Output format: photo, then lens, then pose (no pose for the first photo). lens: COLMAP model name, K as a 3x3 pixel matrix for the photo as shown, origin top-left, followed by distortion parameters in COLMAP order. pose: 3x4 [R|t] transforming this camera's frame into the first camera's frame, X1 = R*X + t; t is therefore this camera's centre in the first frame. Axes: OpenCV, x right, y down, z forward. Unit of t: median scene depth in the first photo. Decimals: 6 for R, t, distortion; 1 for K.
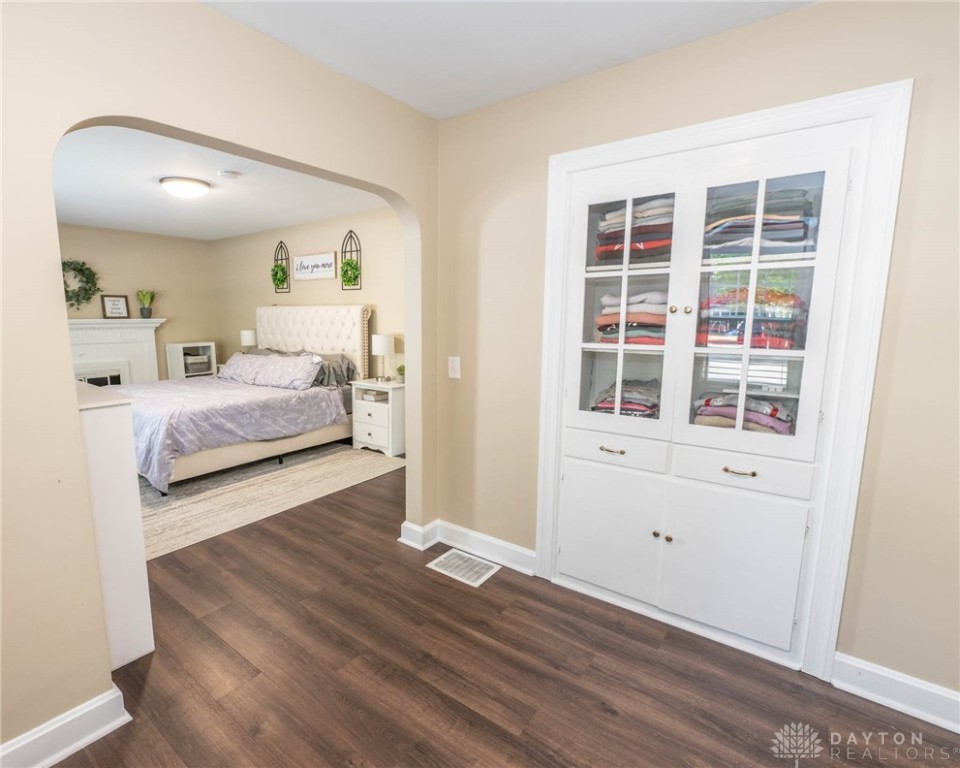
lens RADIAL K [[481.6, 0, 476.4], [0, 481.6, 384.7], [0, 0, 1]] dist [0.001498, 0.000288]
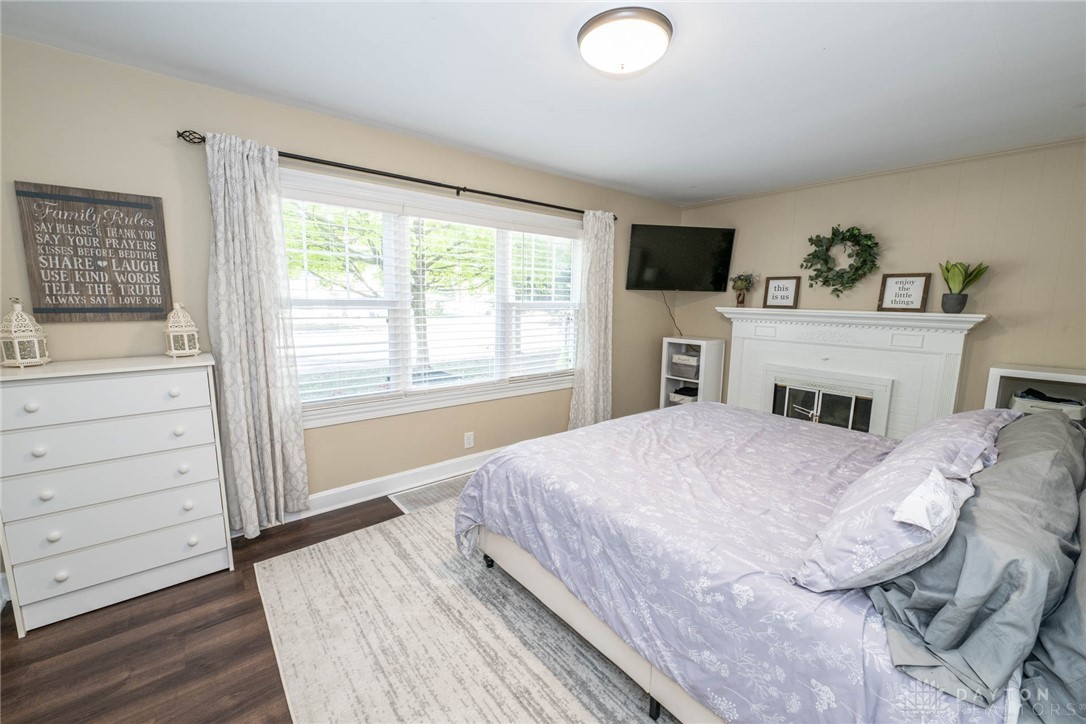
lens RADIAL K [[424.8, 0, 541.4], [0, 424.8, 357.3], [0, 0, 1]] dist [-0.008563, -0.000240]
pose [[-0.296425, 0.125391, -0.946789, -0.093908], [-0.153438, 0.972214, 0.176797, -0.111851], [0.942650, 0.197680, -0.268948, 0.770354]]
